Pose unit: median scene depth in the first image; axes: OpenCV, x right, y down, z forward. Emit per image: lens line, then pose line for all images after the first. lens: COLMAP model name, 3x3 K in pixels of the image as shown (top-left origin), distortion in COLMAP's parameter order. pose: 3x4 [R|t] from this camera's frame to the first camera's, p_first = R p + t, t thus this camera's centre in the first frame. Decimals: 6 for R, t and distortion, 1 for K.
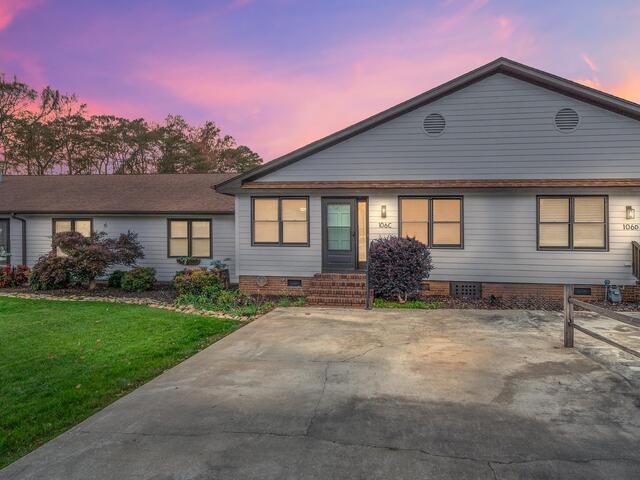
lens RADIAL K [[338.8, 0, 320.0], [0, 338.8, 237.6], [0, 0, 1]] dist [-0.003355, 0.000520]
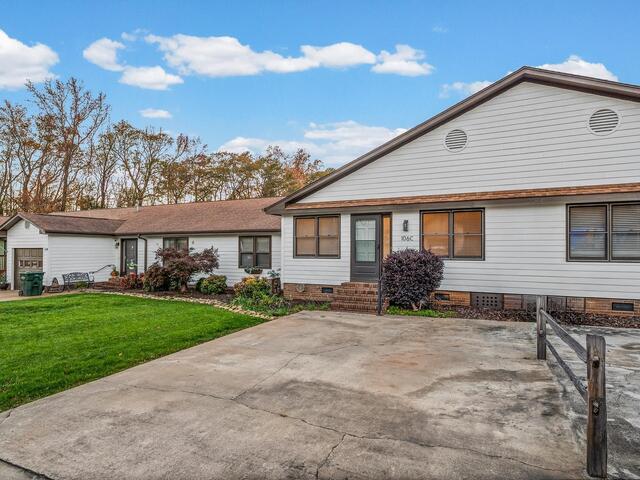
lens RADIAL K [[315.5, 0, 320.3], [0, 315.5, 244.1], [0, 0, 1]] dist [-0.004236, 0.001195]
pose [[0.964237, -0.014843, -0.264626, 0.204060], [0.009547, 0.999728, -0.021285, 0.000818], [0.264870, 0.017998, 0.964116, -0.037083]]
